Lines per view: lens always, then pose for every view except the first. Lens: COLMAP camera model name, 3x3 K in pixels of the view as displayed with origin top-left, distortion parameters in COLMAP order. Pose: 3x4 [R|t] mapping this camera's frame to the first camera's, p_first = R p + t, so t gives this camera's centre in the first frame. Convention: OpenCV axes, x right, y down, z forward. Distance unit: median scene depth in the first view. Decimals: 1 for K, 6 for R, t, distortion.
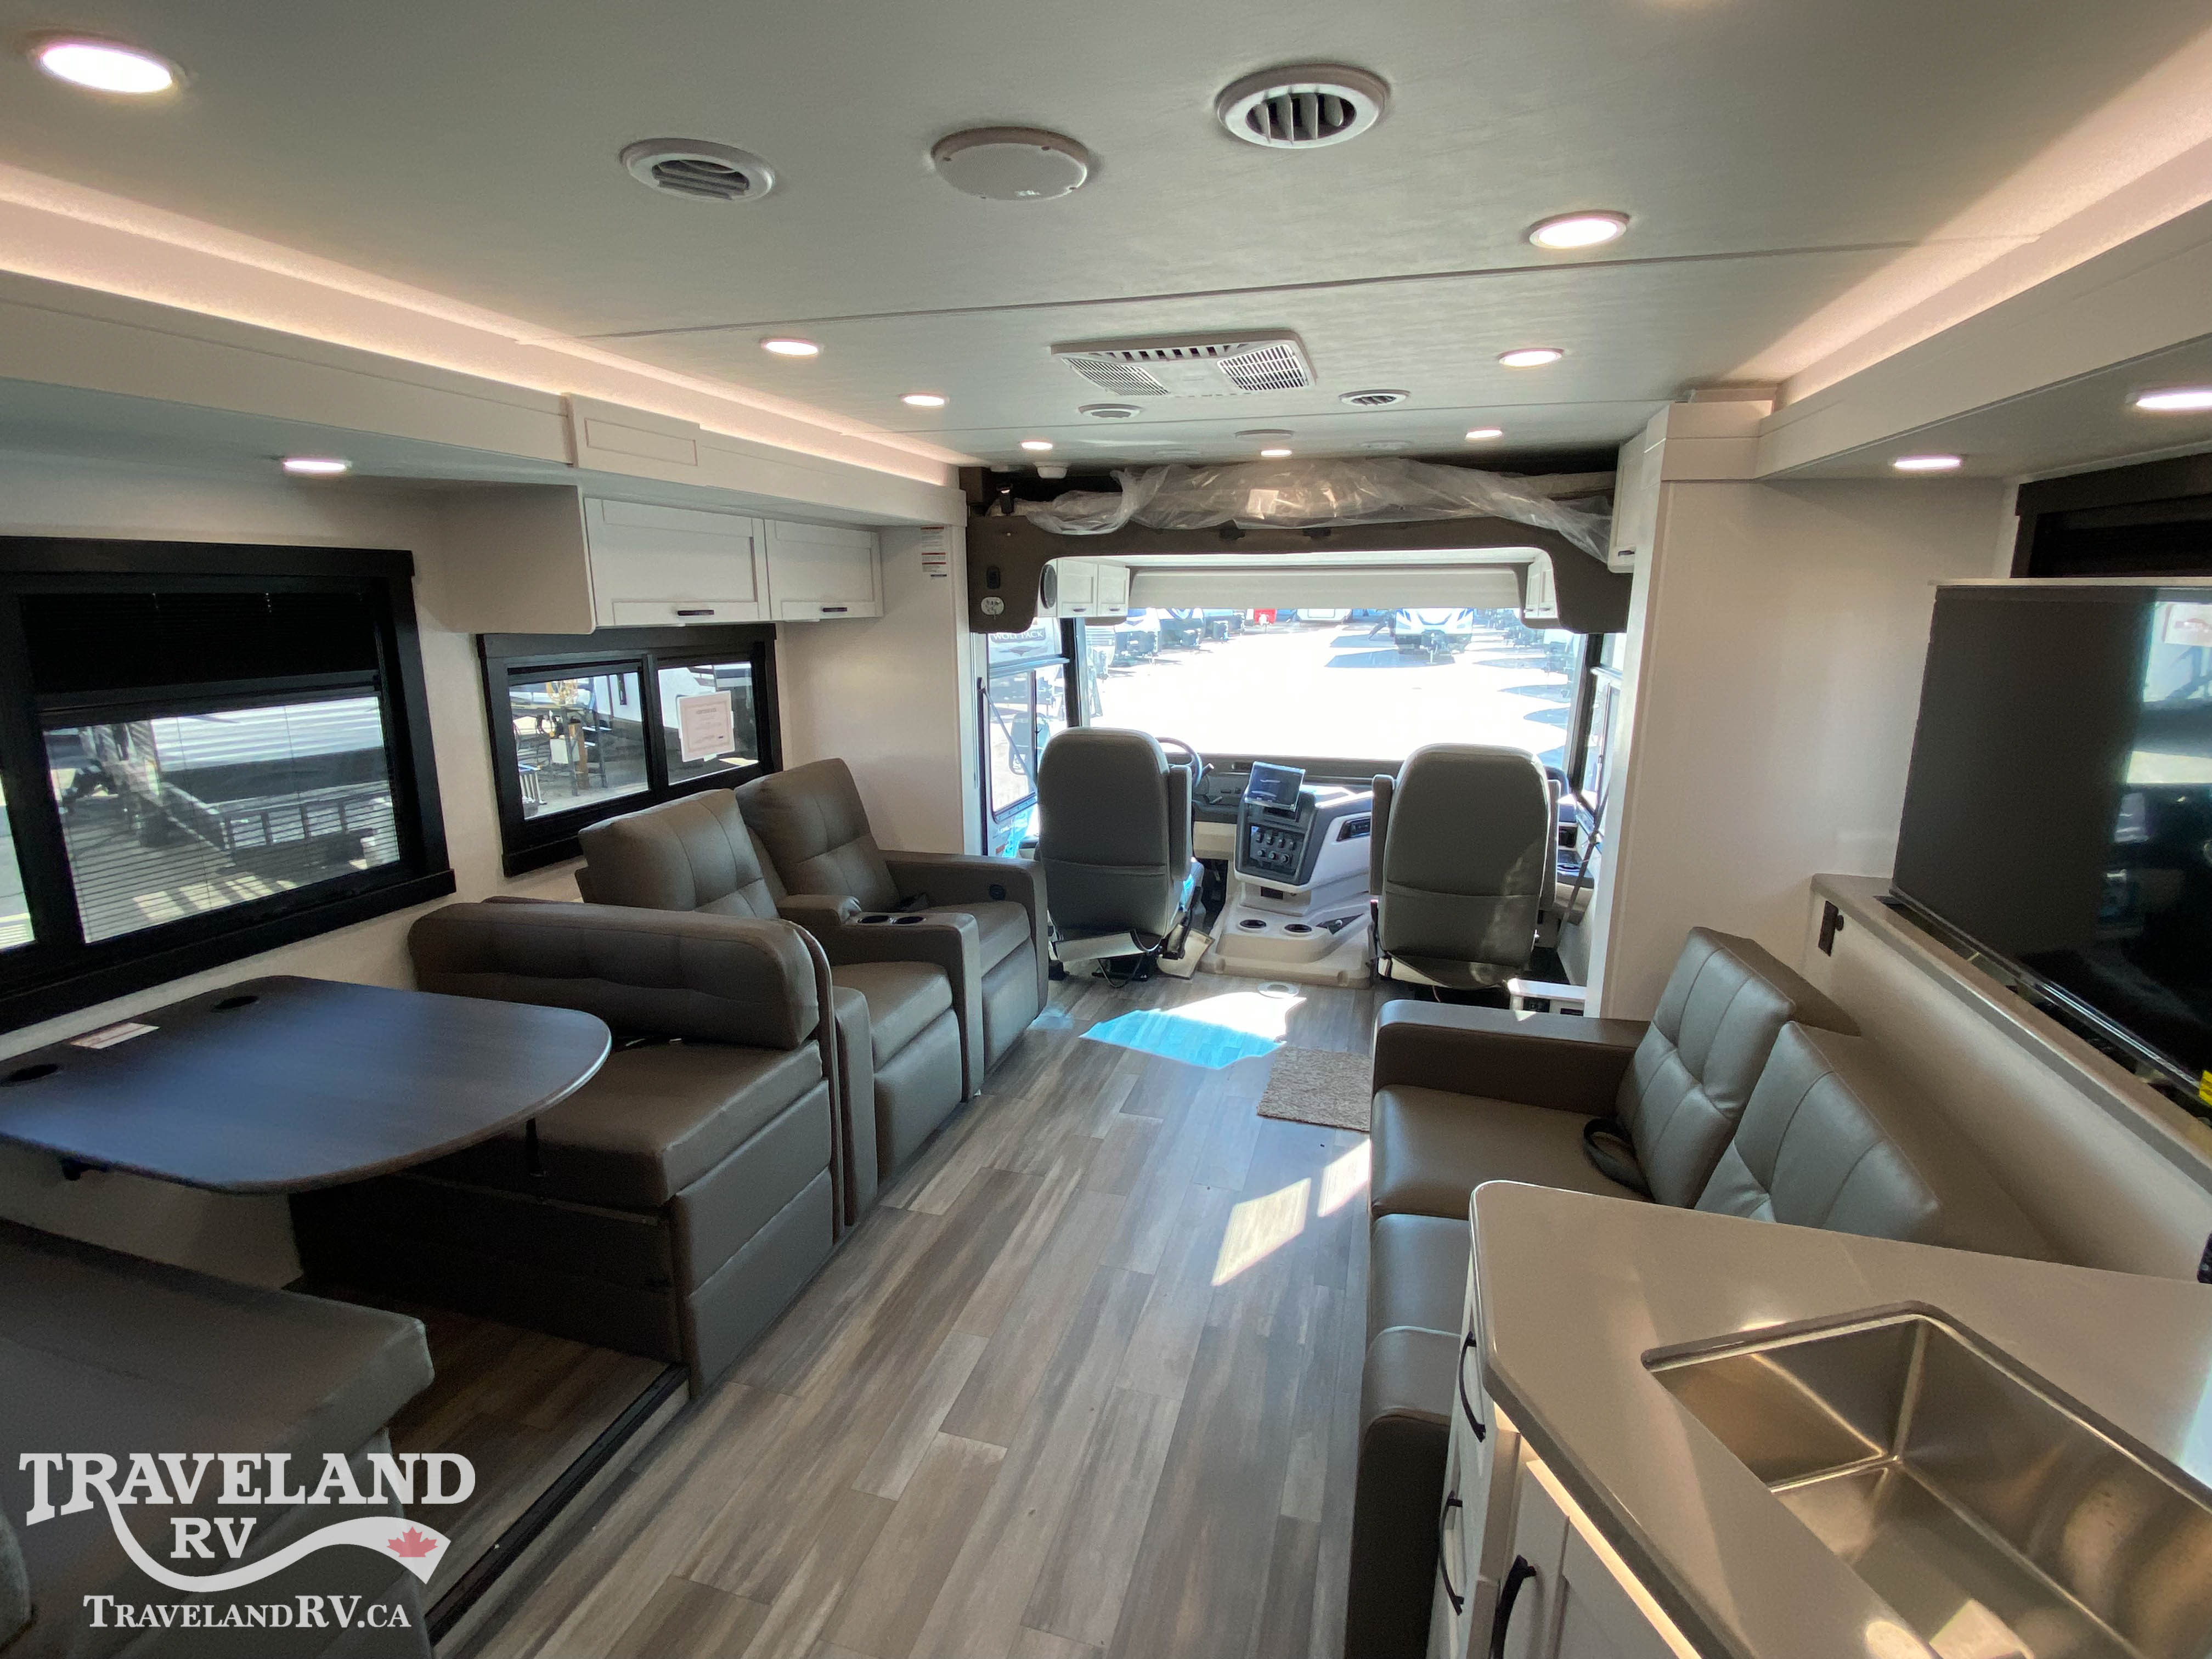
lens RADIAL K [[1079.0, 0, 1088.8], [0, 1079.0, 828.8], [0, 0, 1]] dist [0.015085, -0.017241]
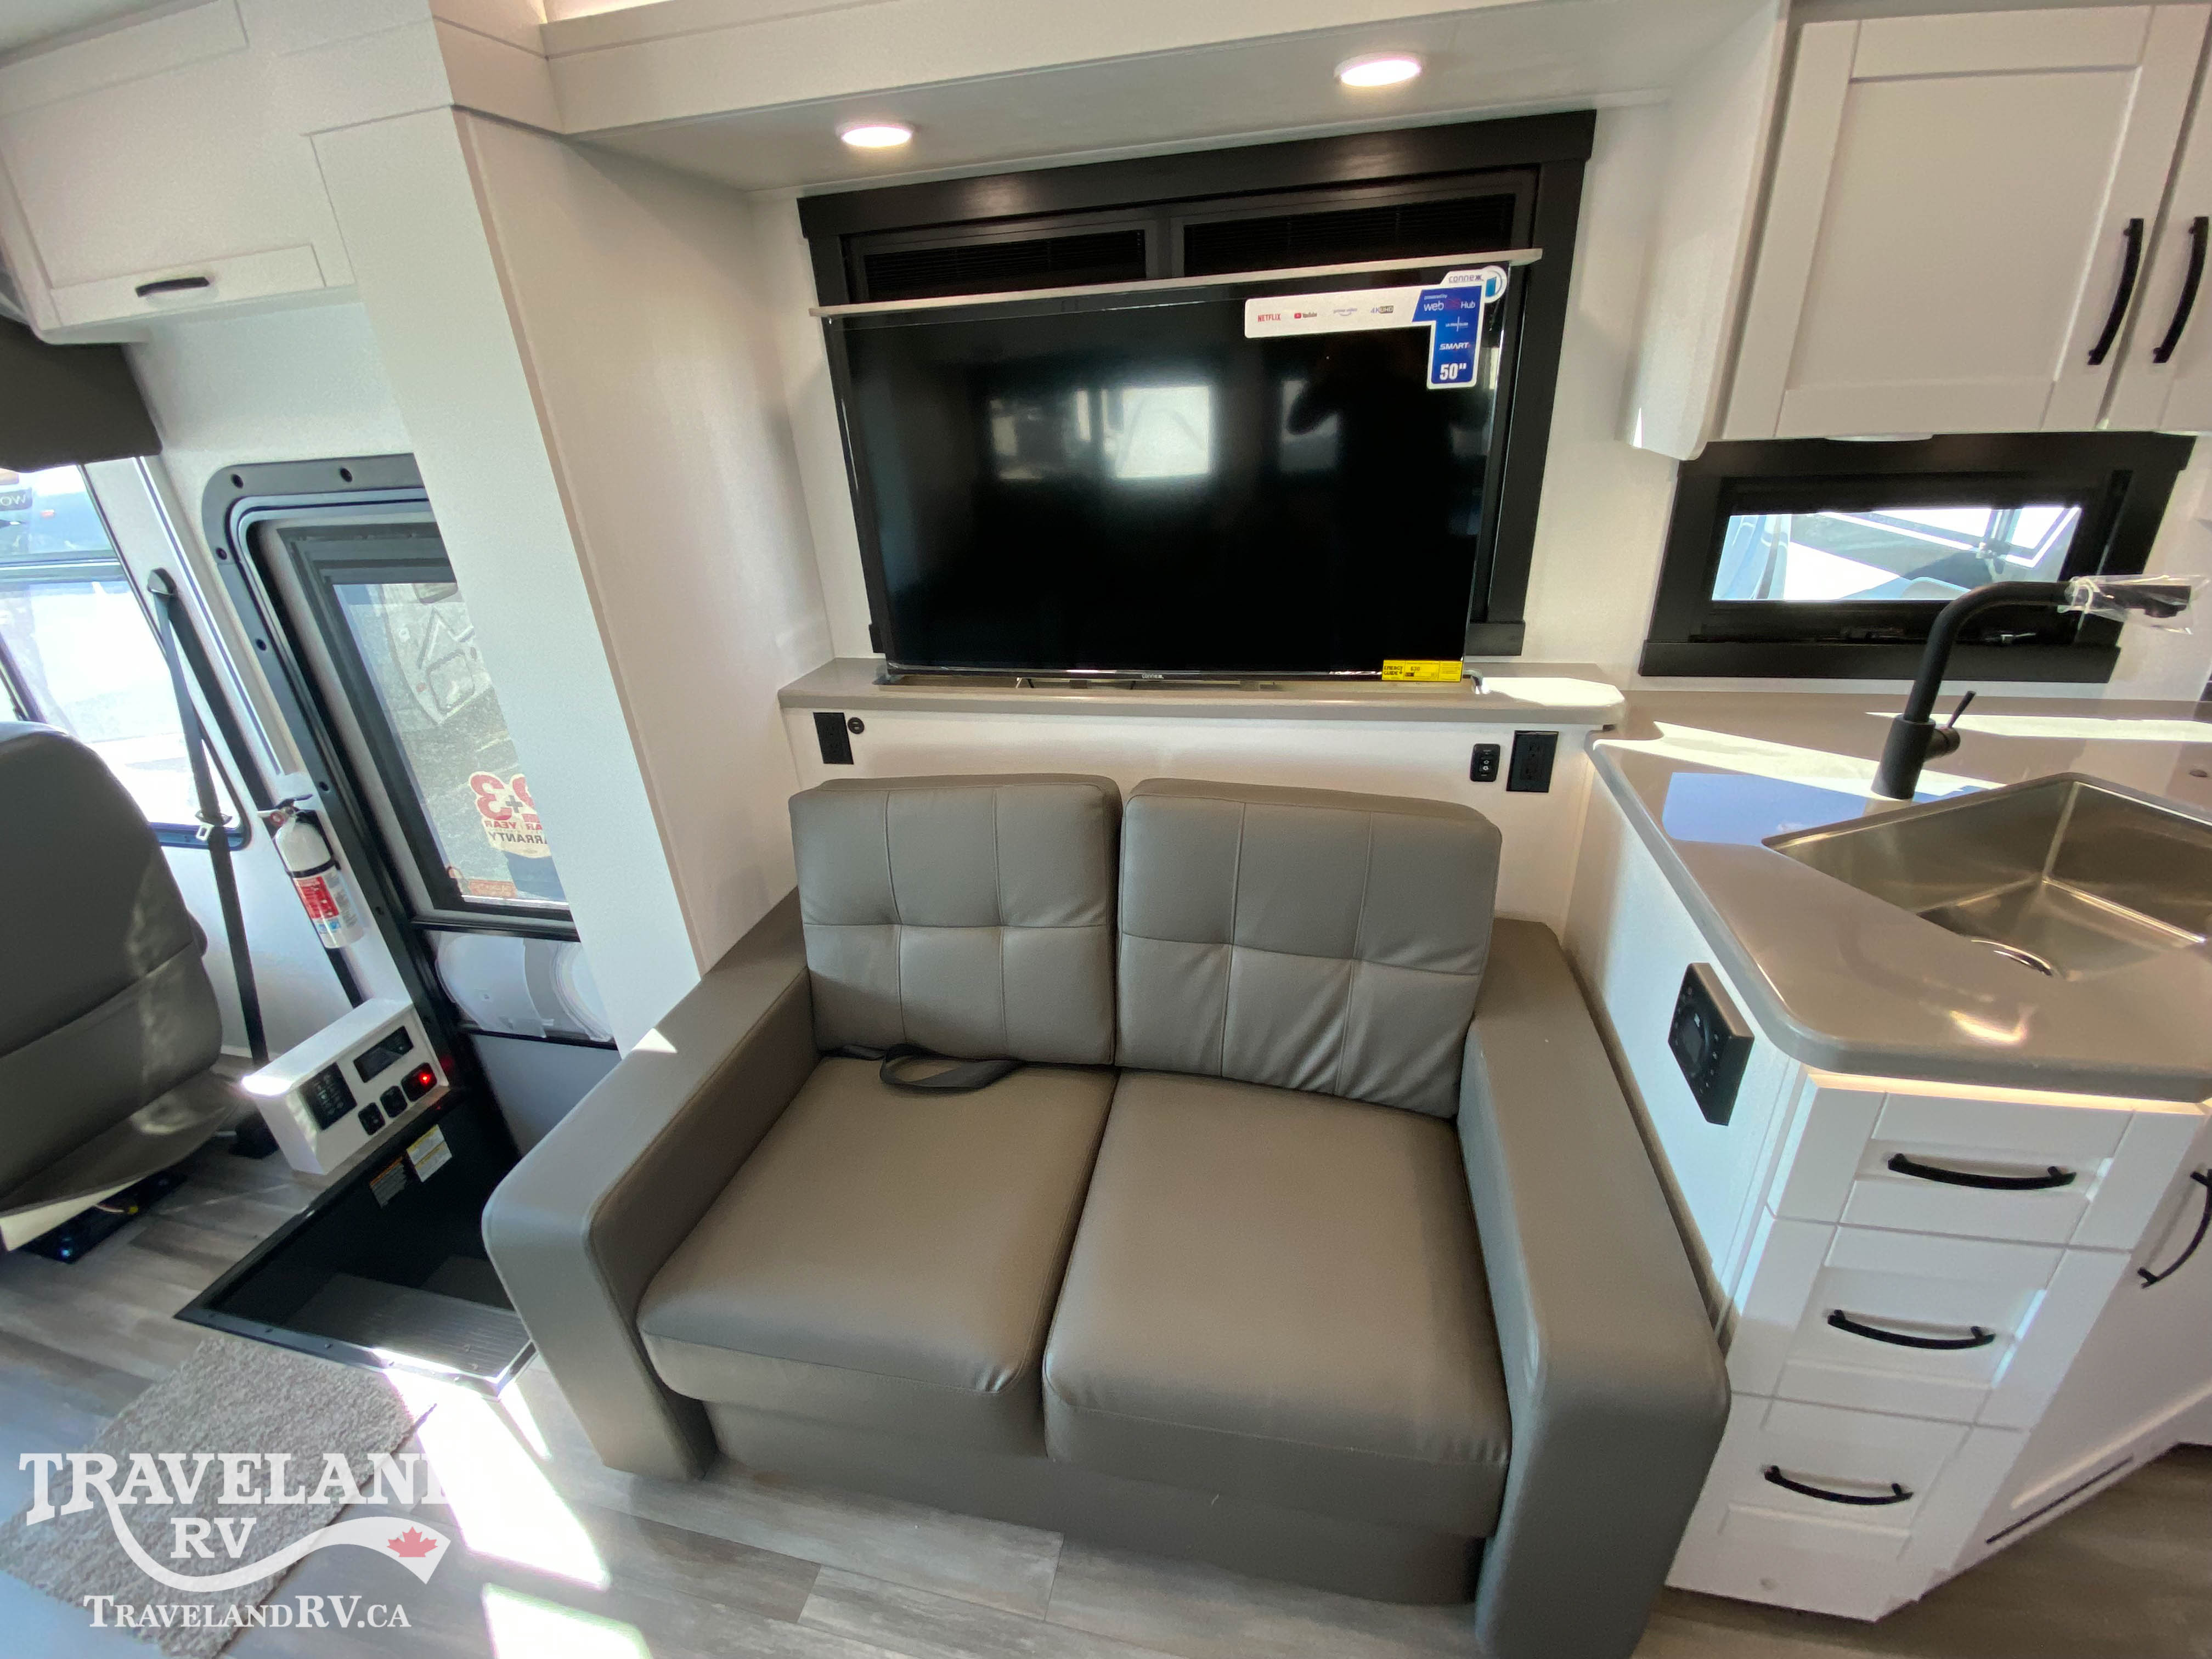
lens RADIAL K [[944.0, 0, 1101.2], [0, 944.0, 833.9], [0, 0, 1]] dist [0.008974, -0.012545]
pose [[-0.066184, -0.429978, 0.900410, -0.058773], [0.274123, 0.859832, 0.430749, -0.085818], [-0.959415, 0.275332, 0.060959, 0.542138]]
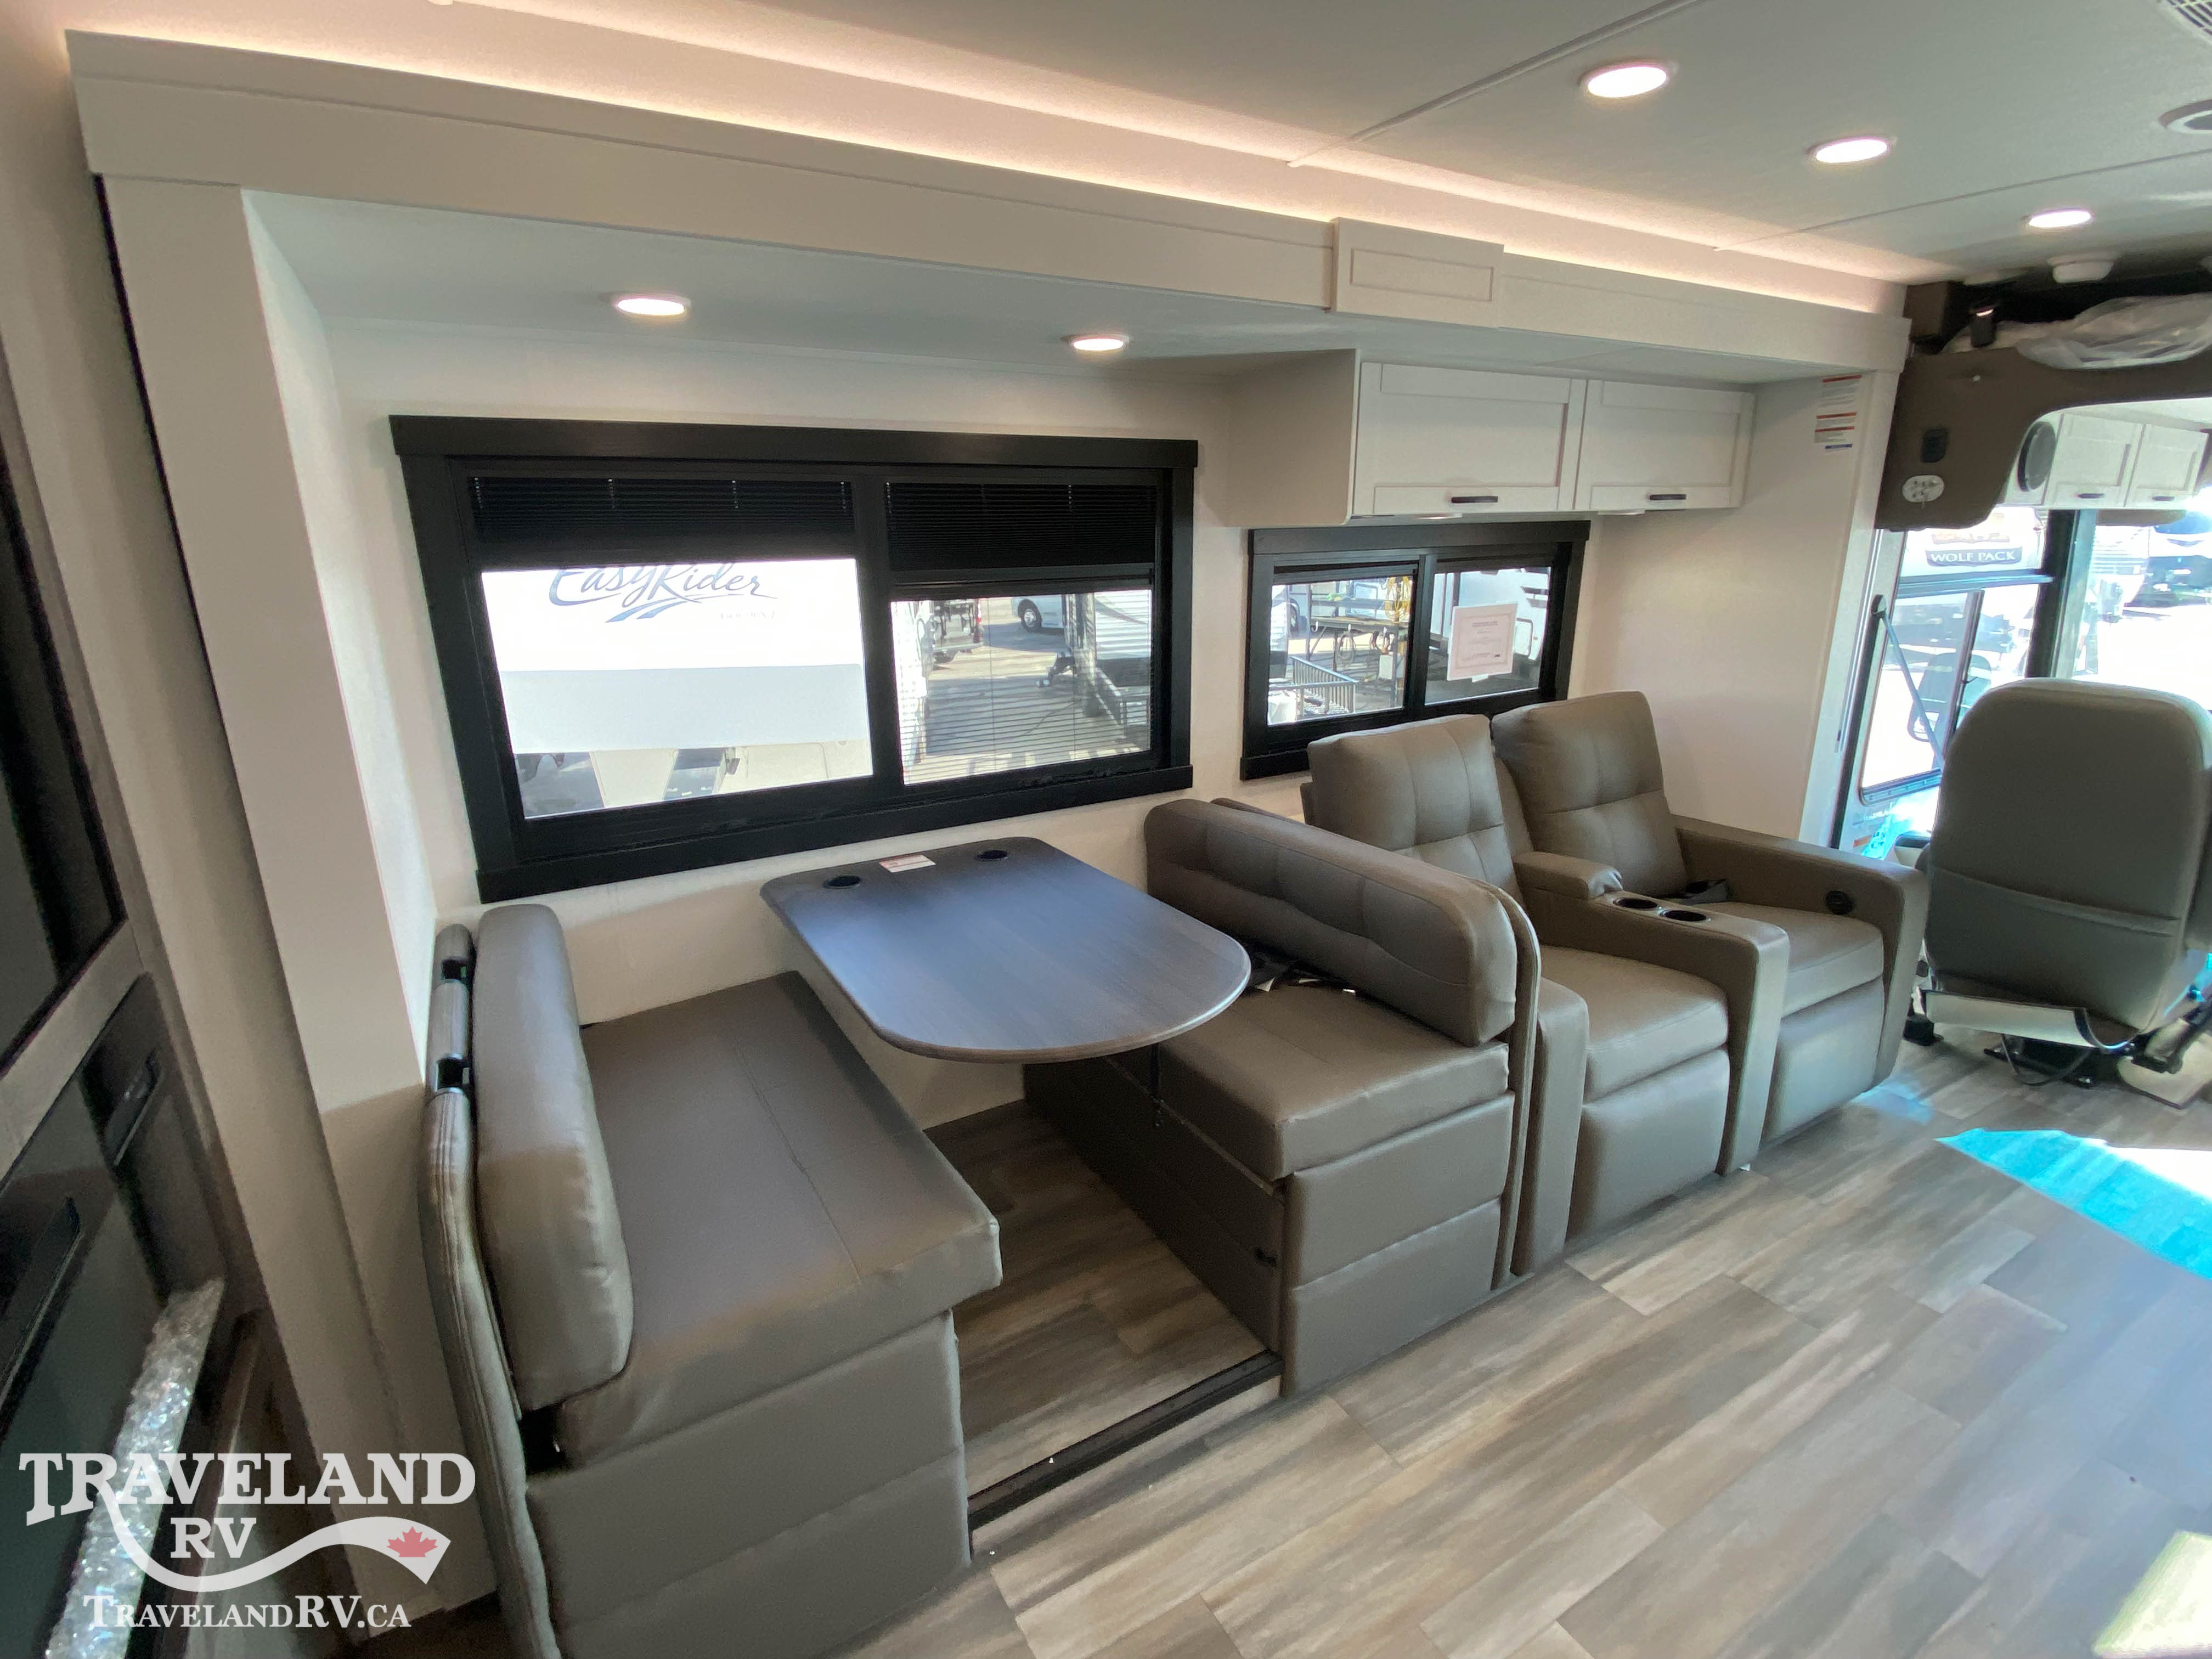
lens RADIAL K [[1079.0, 0, 1075.0], [0, 1079.0, 836.9], [0, 0, 1]] dist [0.015085, -0.017241]
pose [[0.735808, 0.180053, -0.652815, 0.001906], [-0.130384, 0.983636, 0.124337, -0.006384], [0.664519, -0.006372, 0.747244, 0.156508]]
